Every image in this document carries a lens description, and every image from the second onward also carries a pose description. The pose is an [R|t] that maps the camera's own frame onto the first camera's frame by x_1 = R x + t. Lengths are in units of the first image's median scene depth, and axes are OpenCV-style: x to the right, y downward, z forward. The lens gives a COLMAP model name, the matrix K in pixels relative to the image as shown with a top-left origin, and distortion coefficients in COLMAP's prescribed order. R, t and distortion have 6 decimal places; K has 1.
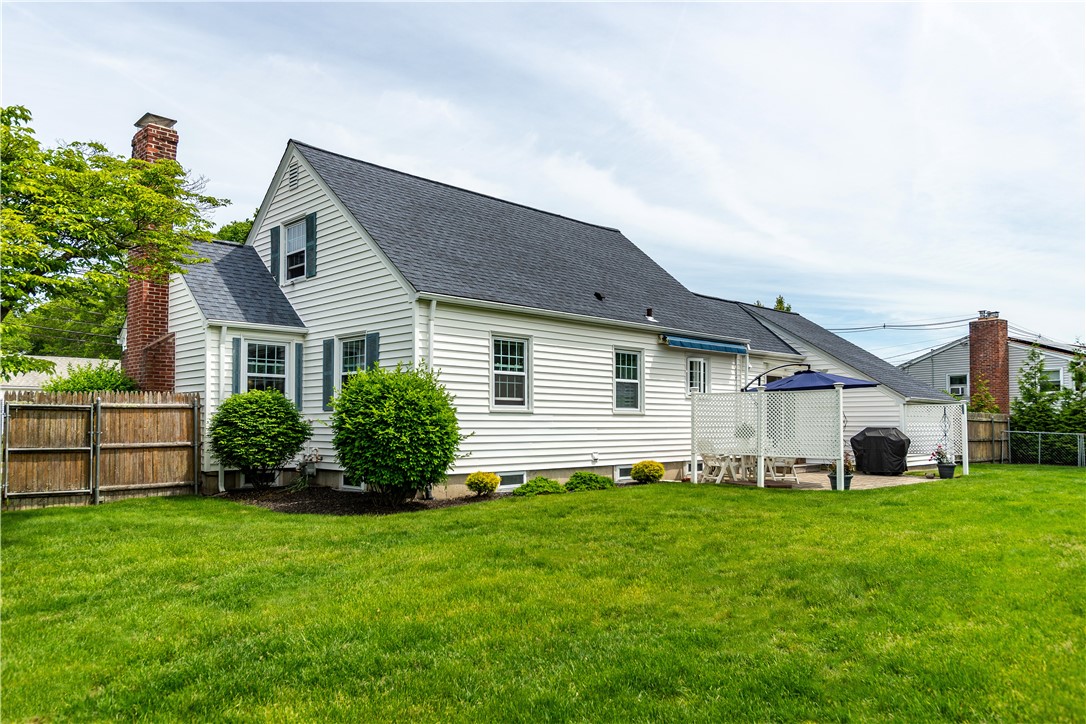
lens RADIAL K [[774.5, 0, 548.5], [0, 774.5, 412.7], [0, 0, 1]] dist [-0.005355, -0.001558]
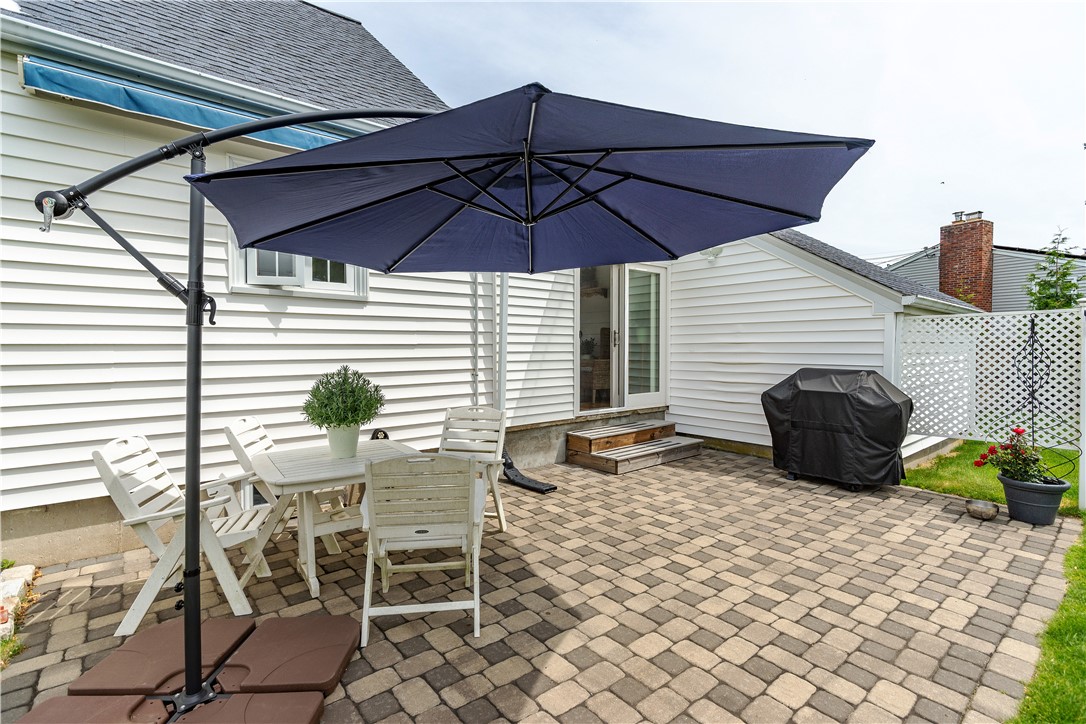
lens RADIAL K [[498.9, 0, 543.0], [0, 498.9, 362.0], [0, 0, 1]] dist [-0.000546, 0.000844]
pose [[0.994771, -0.001820, -0.102117, 0.415761], [0.006278, 0.999040, 0.043347, 0.002872], [0.101941, -0.043762, 0.993827, 0.994438]]
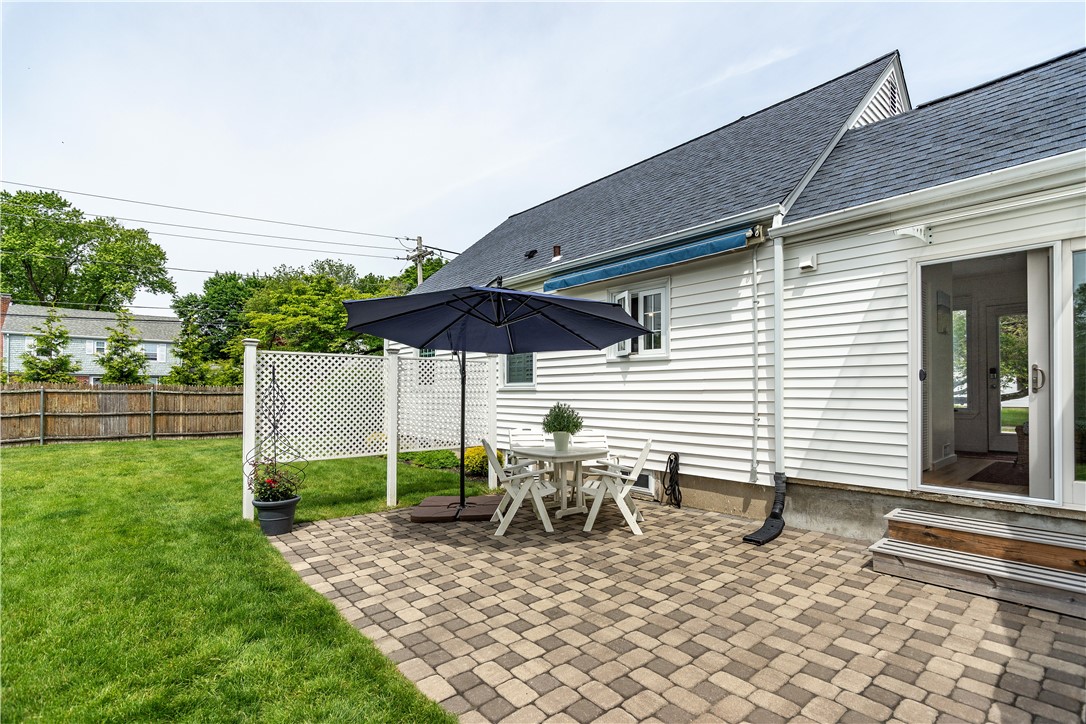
lens RADIAL K [[507.6, 0, 557.9], [0, 507.6, 385.1], [0, 0, 1]] dist [-0.010172, 0.000608]
pose [[-0.055668, -0.017079, -0.998303, 0.722660], [0.010824, 0.999785, -0.017708, 0.007087], [0.998391, -0.011792, -0.055471, 1.220297]]
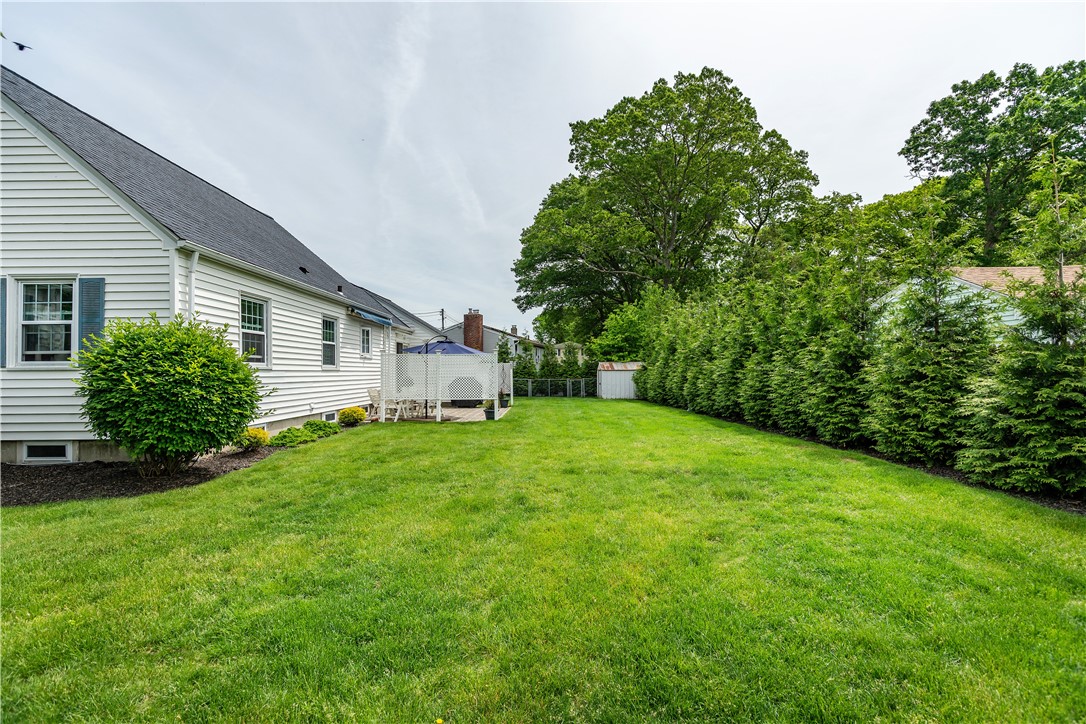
lens RADIAL K [[498.9, 0, 543.0], [0, 498.9, 362.0], [0, 0, 1]] dist [-0.000546, 0.000844]
pose [[0.711461, 0.009069, 0.702667, -0.241113], [-0.002643, 0.999944, -0.010230, -0.004023], [-0.702720, 0.005421, 0.711446, 0.229732]]
